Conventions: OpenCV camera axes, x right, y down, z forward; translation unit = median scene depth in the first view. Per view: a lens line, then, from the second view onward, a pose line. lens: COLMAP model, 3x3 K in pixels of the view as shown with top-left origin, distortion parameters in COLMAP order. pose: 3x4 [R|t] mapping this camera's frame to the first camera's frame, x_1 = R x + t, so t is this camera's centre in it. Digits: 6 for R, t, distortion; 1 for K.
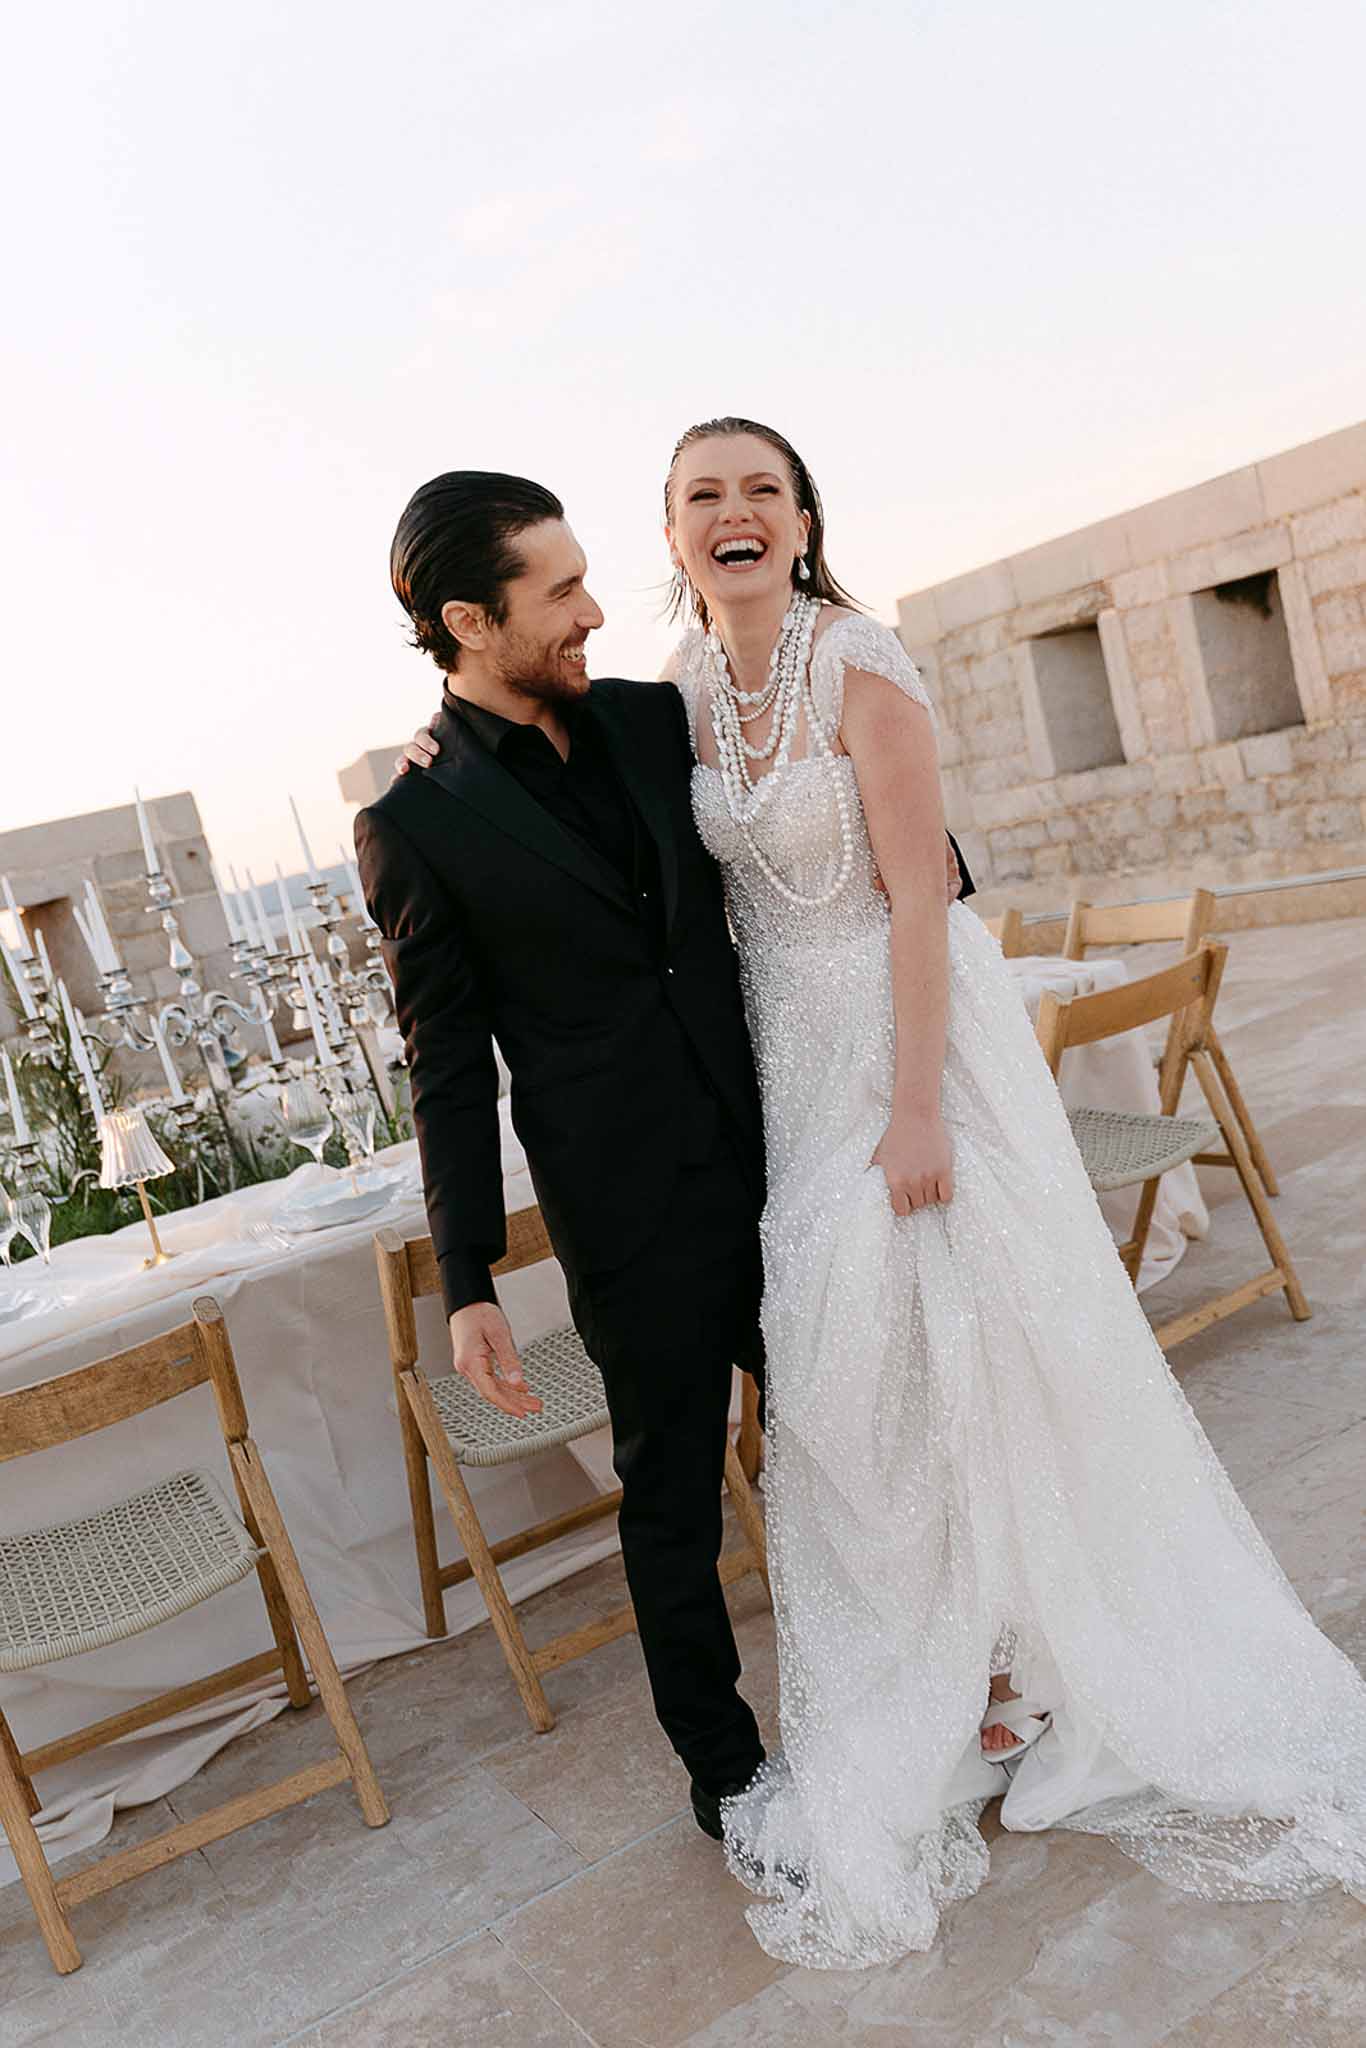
lens RADIAL K [[1748.0, 0, 767.2], [0, 1748.0, 1166.4], [0, 0, 1]] dist [0.000037, -0.001802]
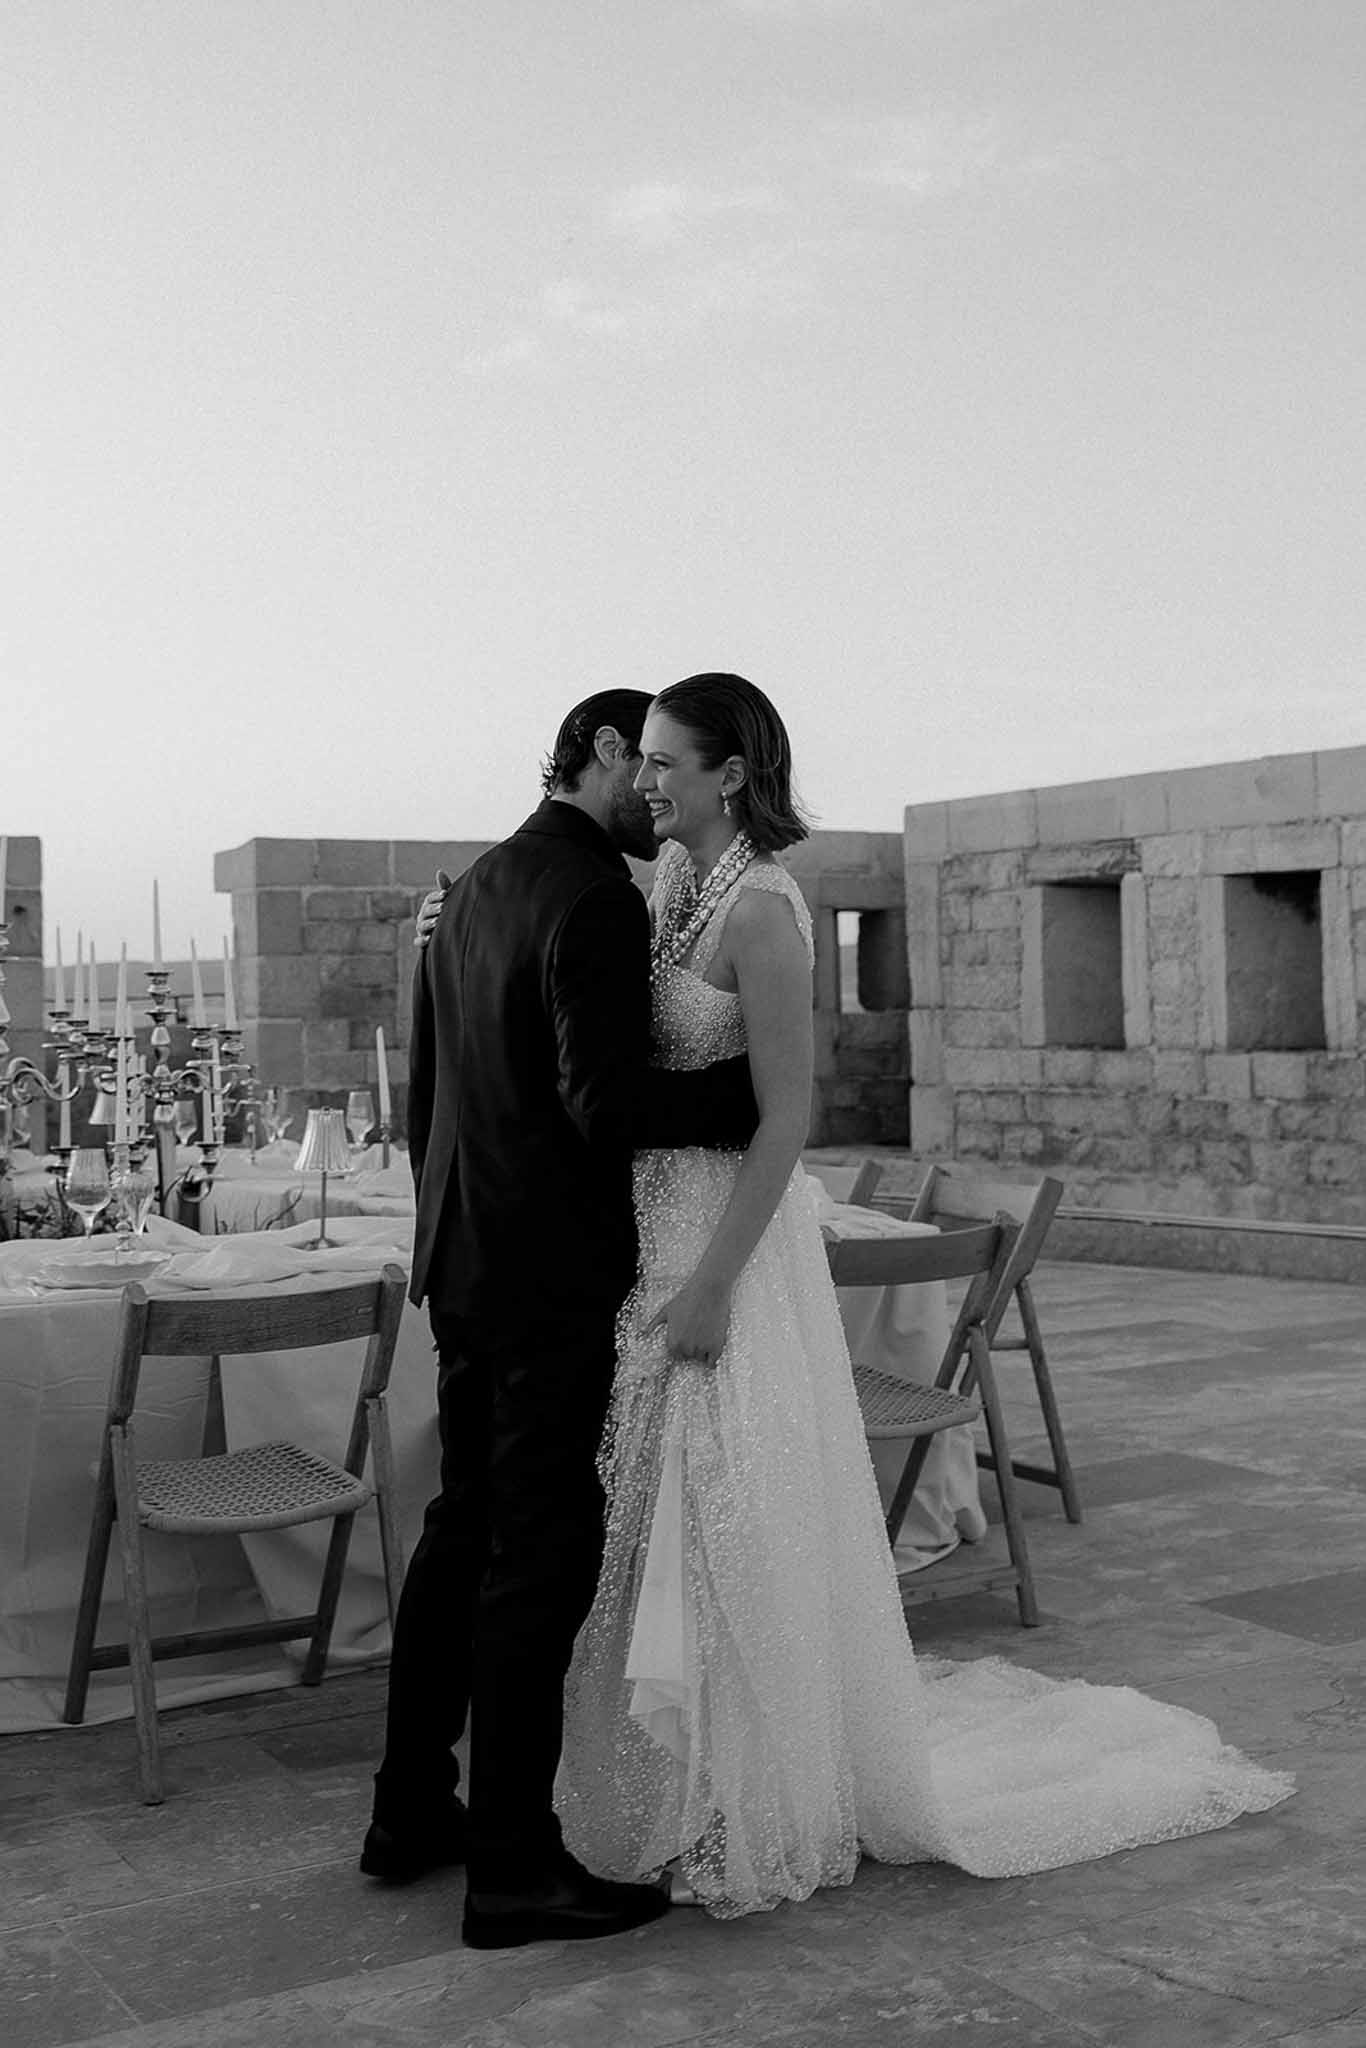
lens RADIAL K [[2400.8, 0, 689.9], [0, 2400.8, 962.8], [0, 0, 1]] dist [0.007030, 0.013893]
pose [[0.975287, 0.217901, -0.036541, 0.036923], [-0.220617, 0.951436, -0.214705, 0.025973], [-0.012018, 0.217461, 0.975995, -0.144918]]
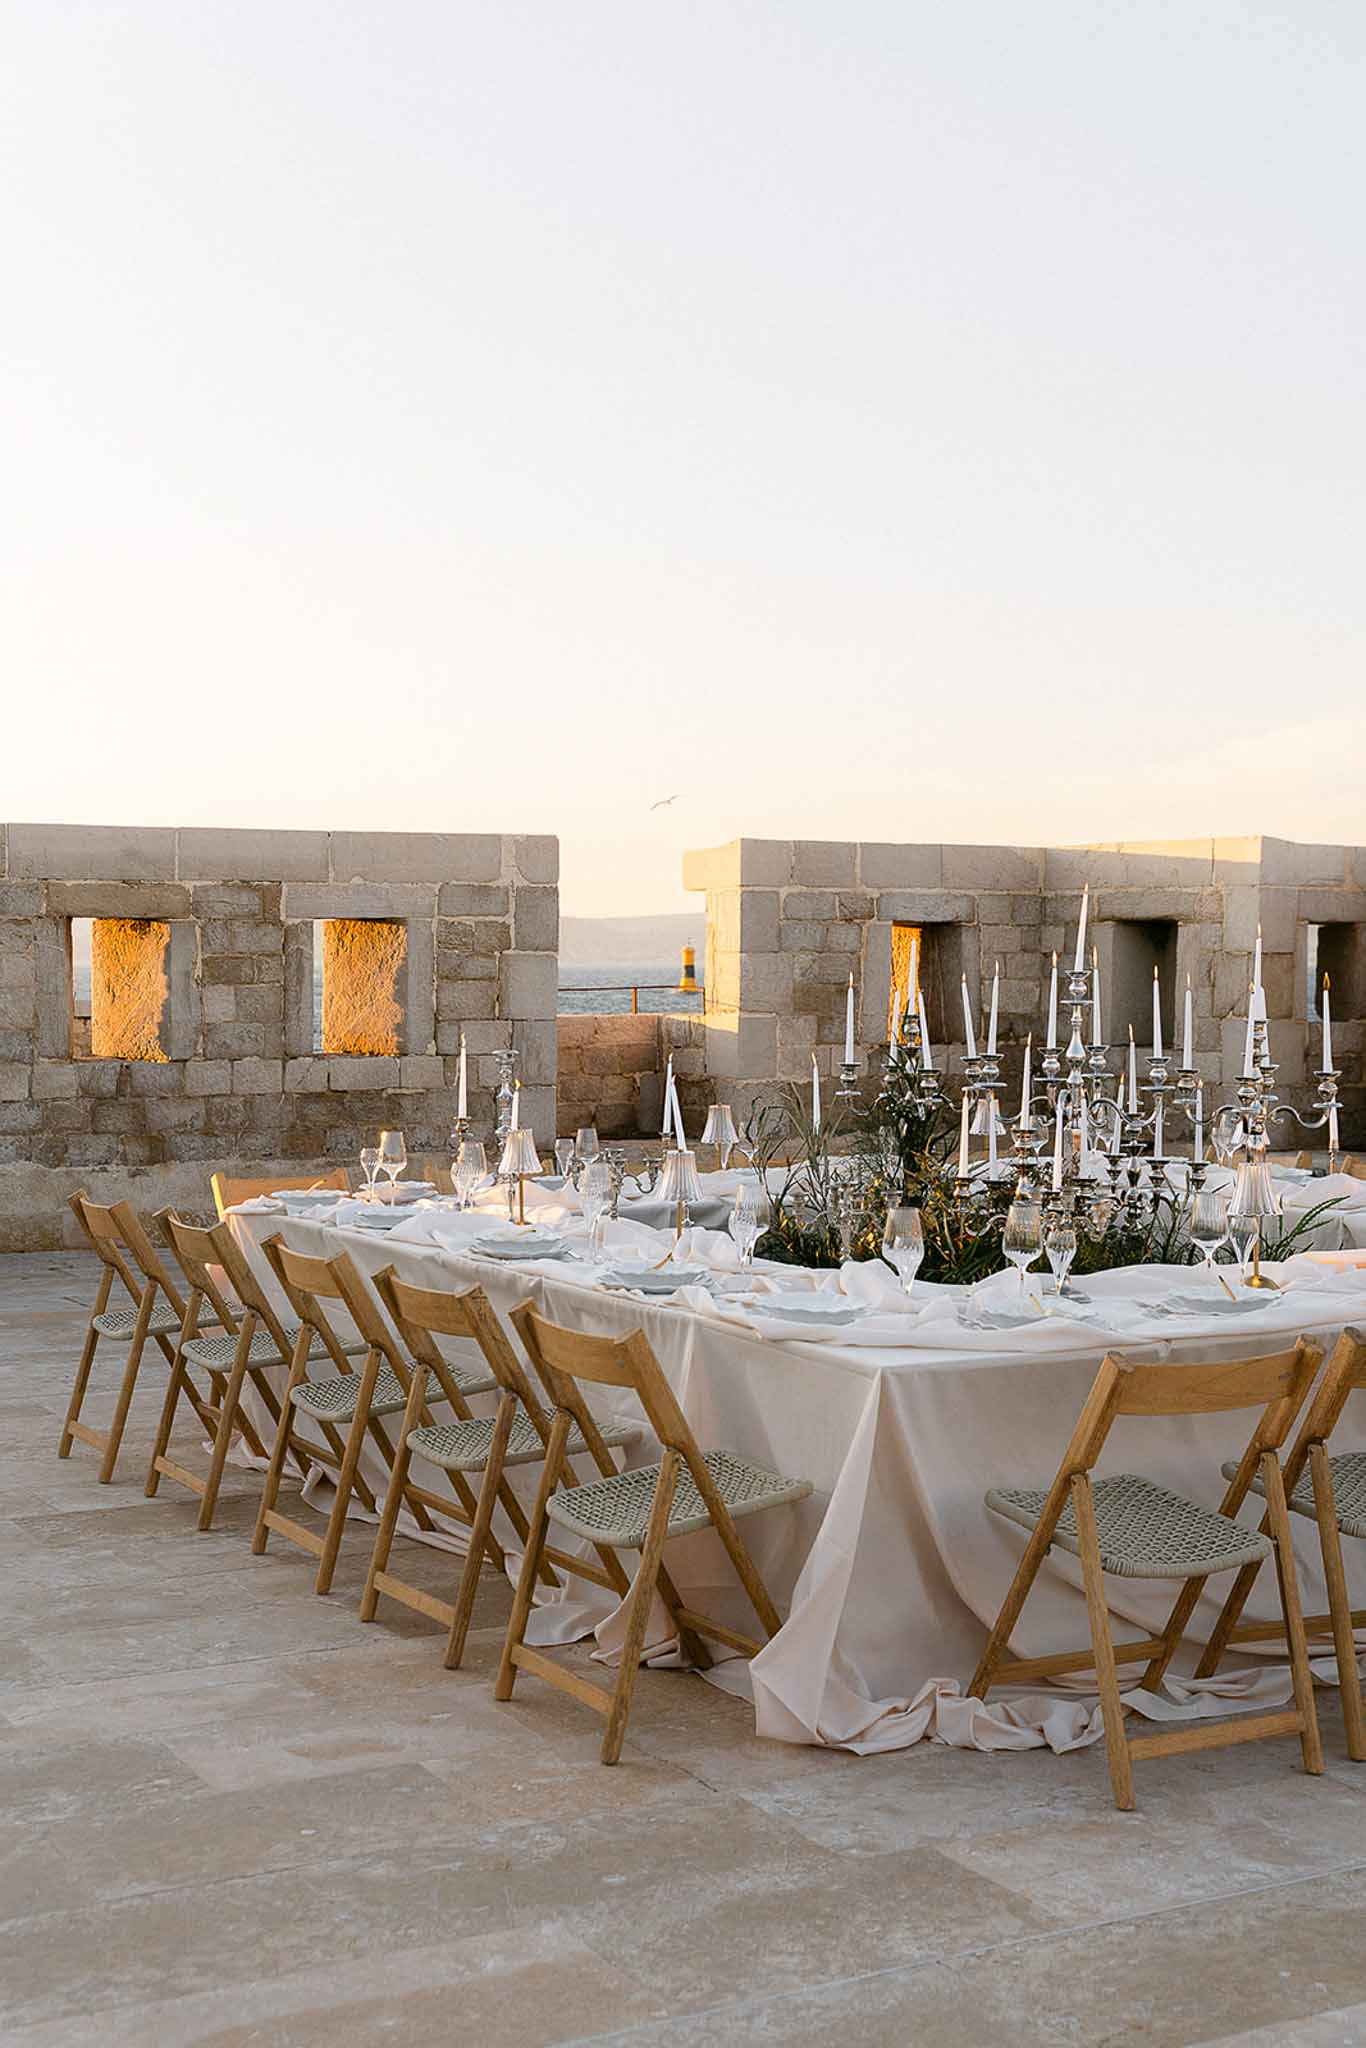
lens RADIAL K [[2465.1, 0, 557.3], [0, 2465.1, 1126.0], [0, 0, 1]] dist [0.005842, 0.000298]
pose [[0.966022, 0.246963, -0.076230, -0.261540], [-0.254891, 0.959148, -0.122738, 0.100426], [0.042804, 0.137998, 0.989507, -0.272402]]
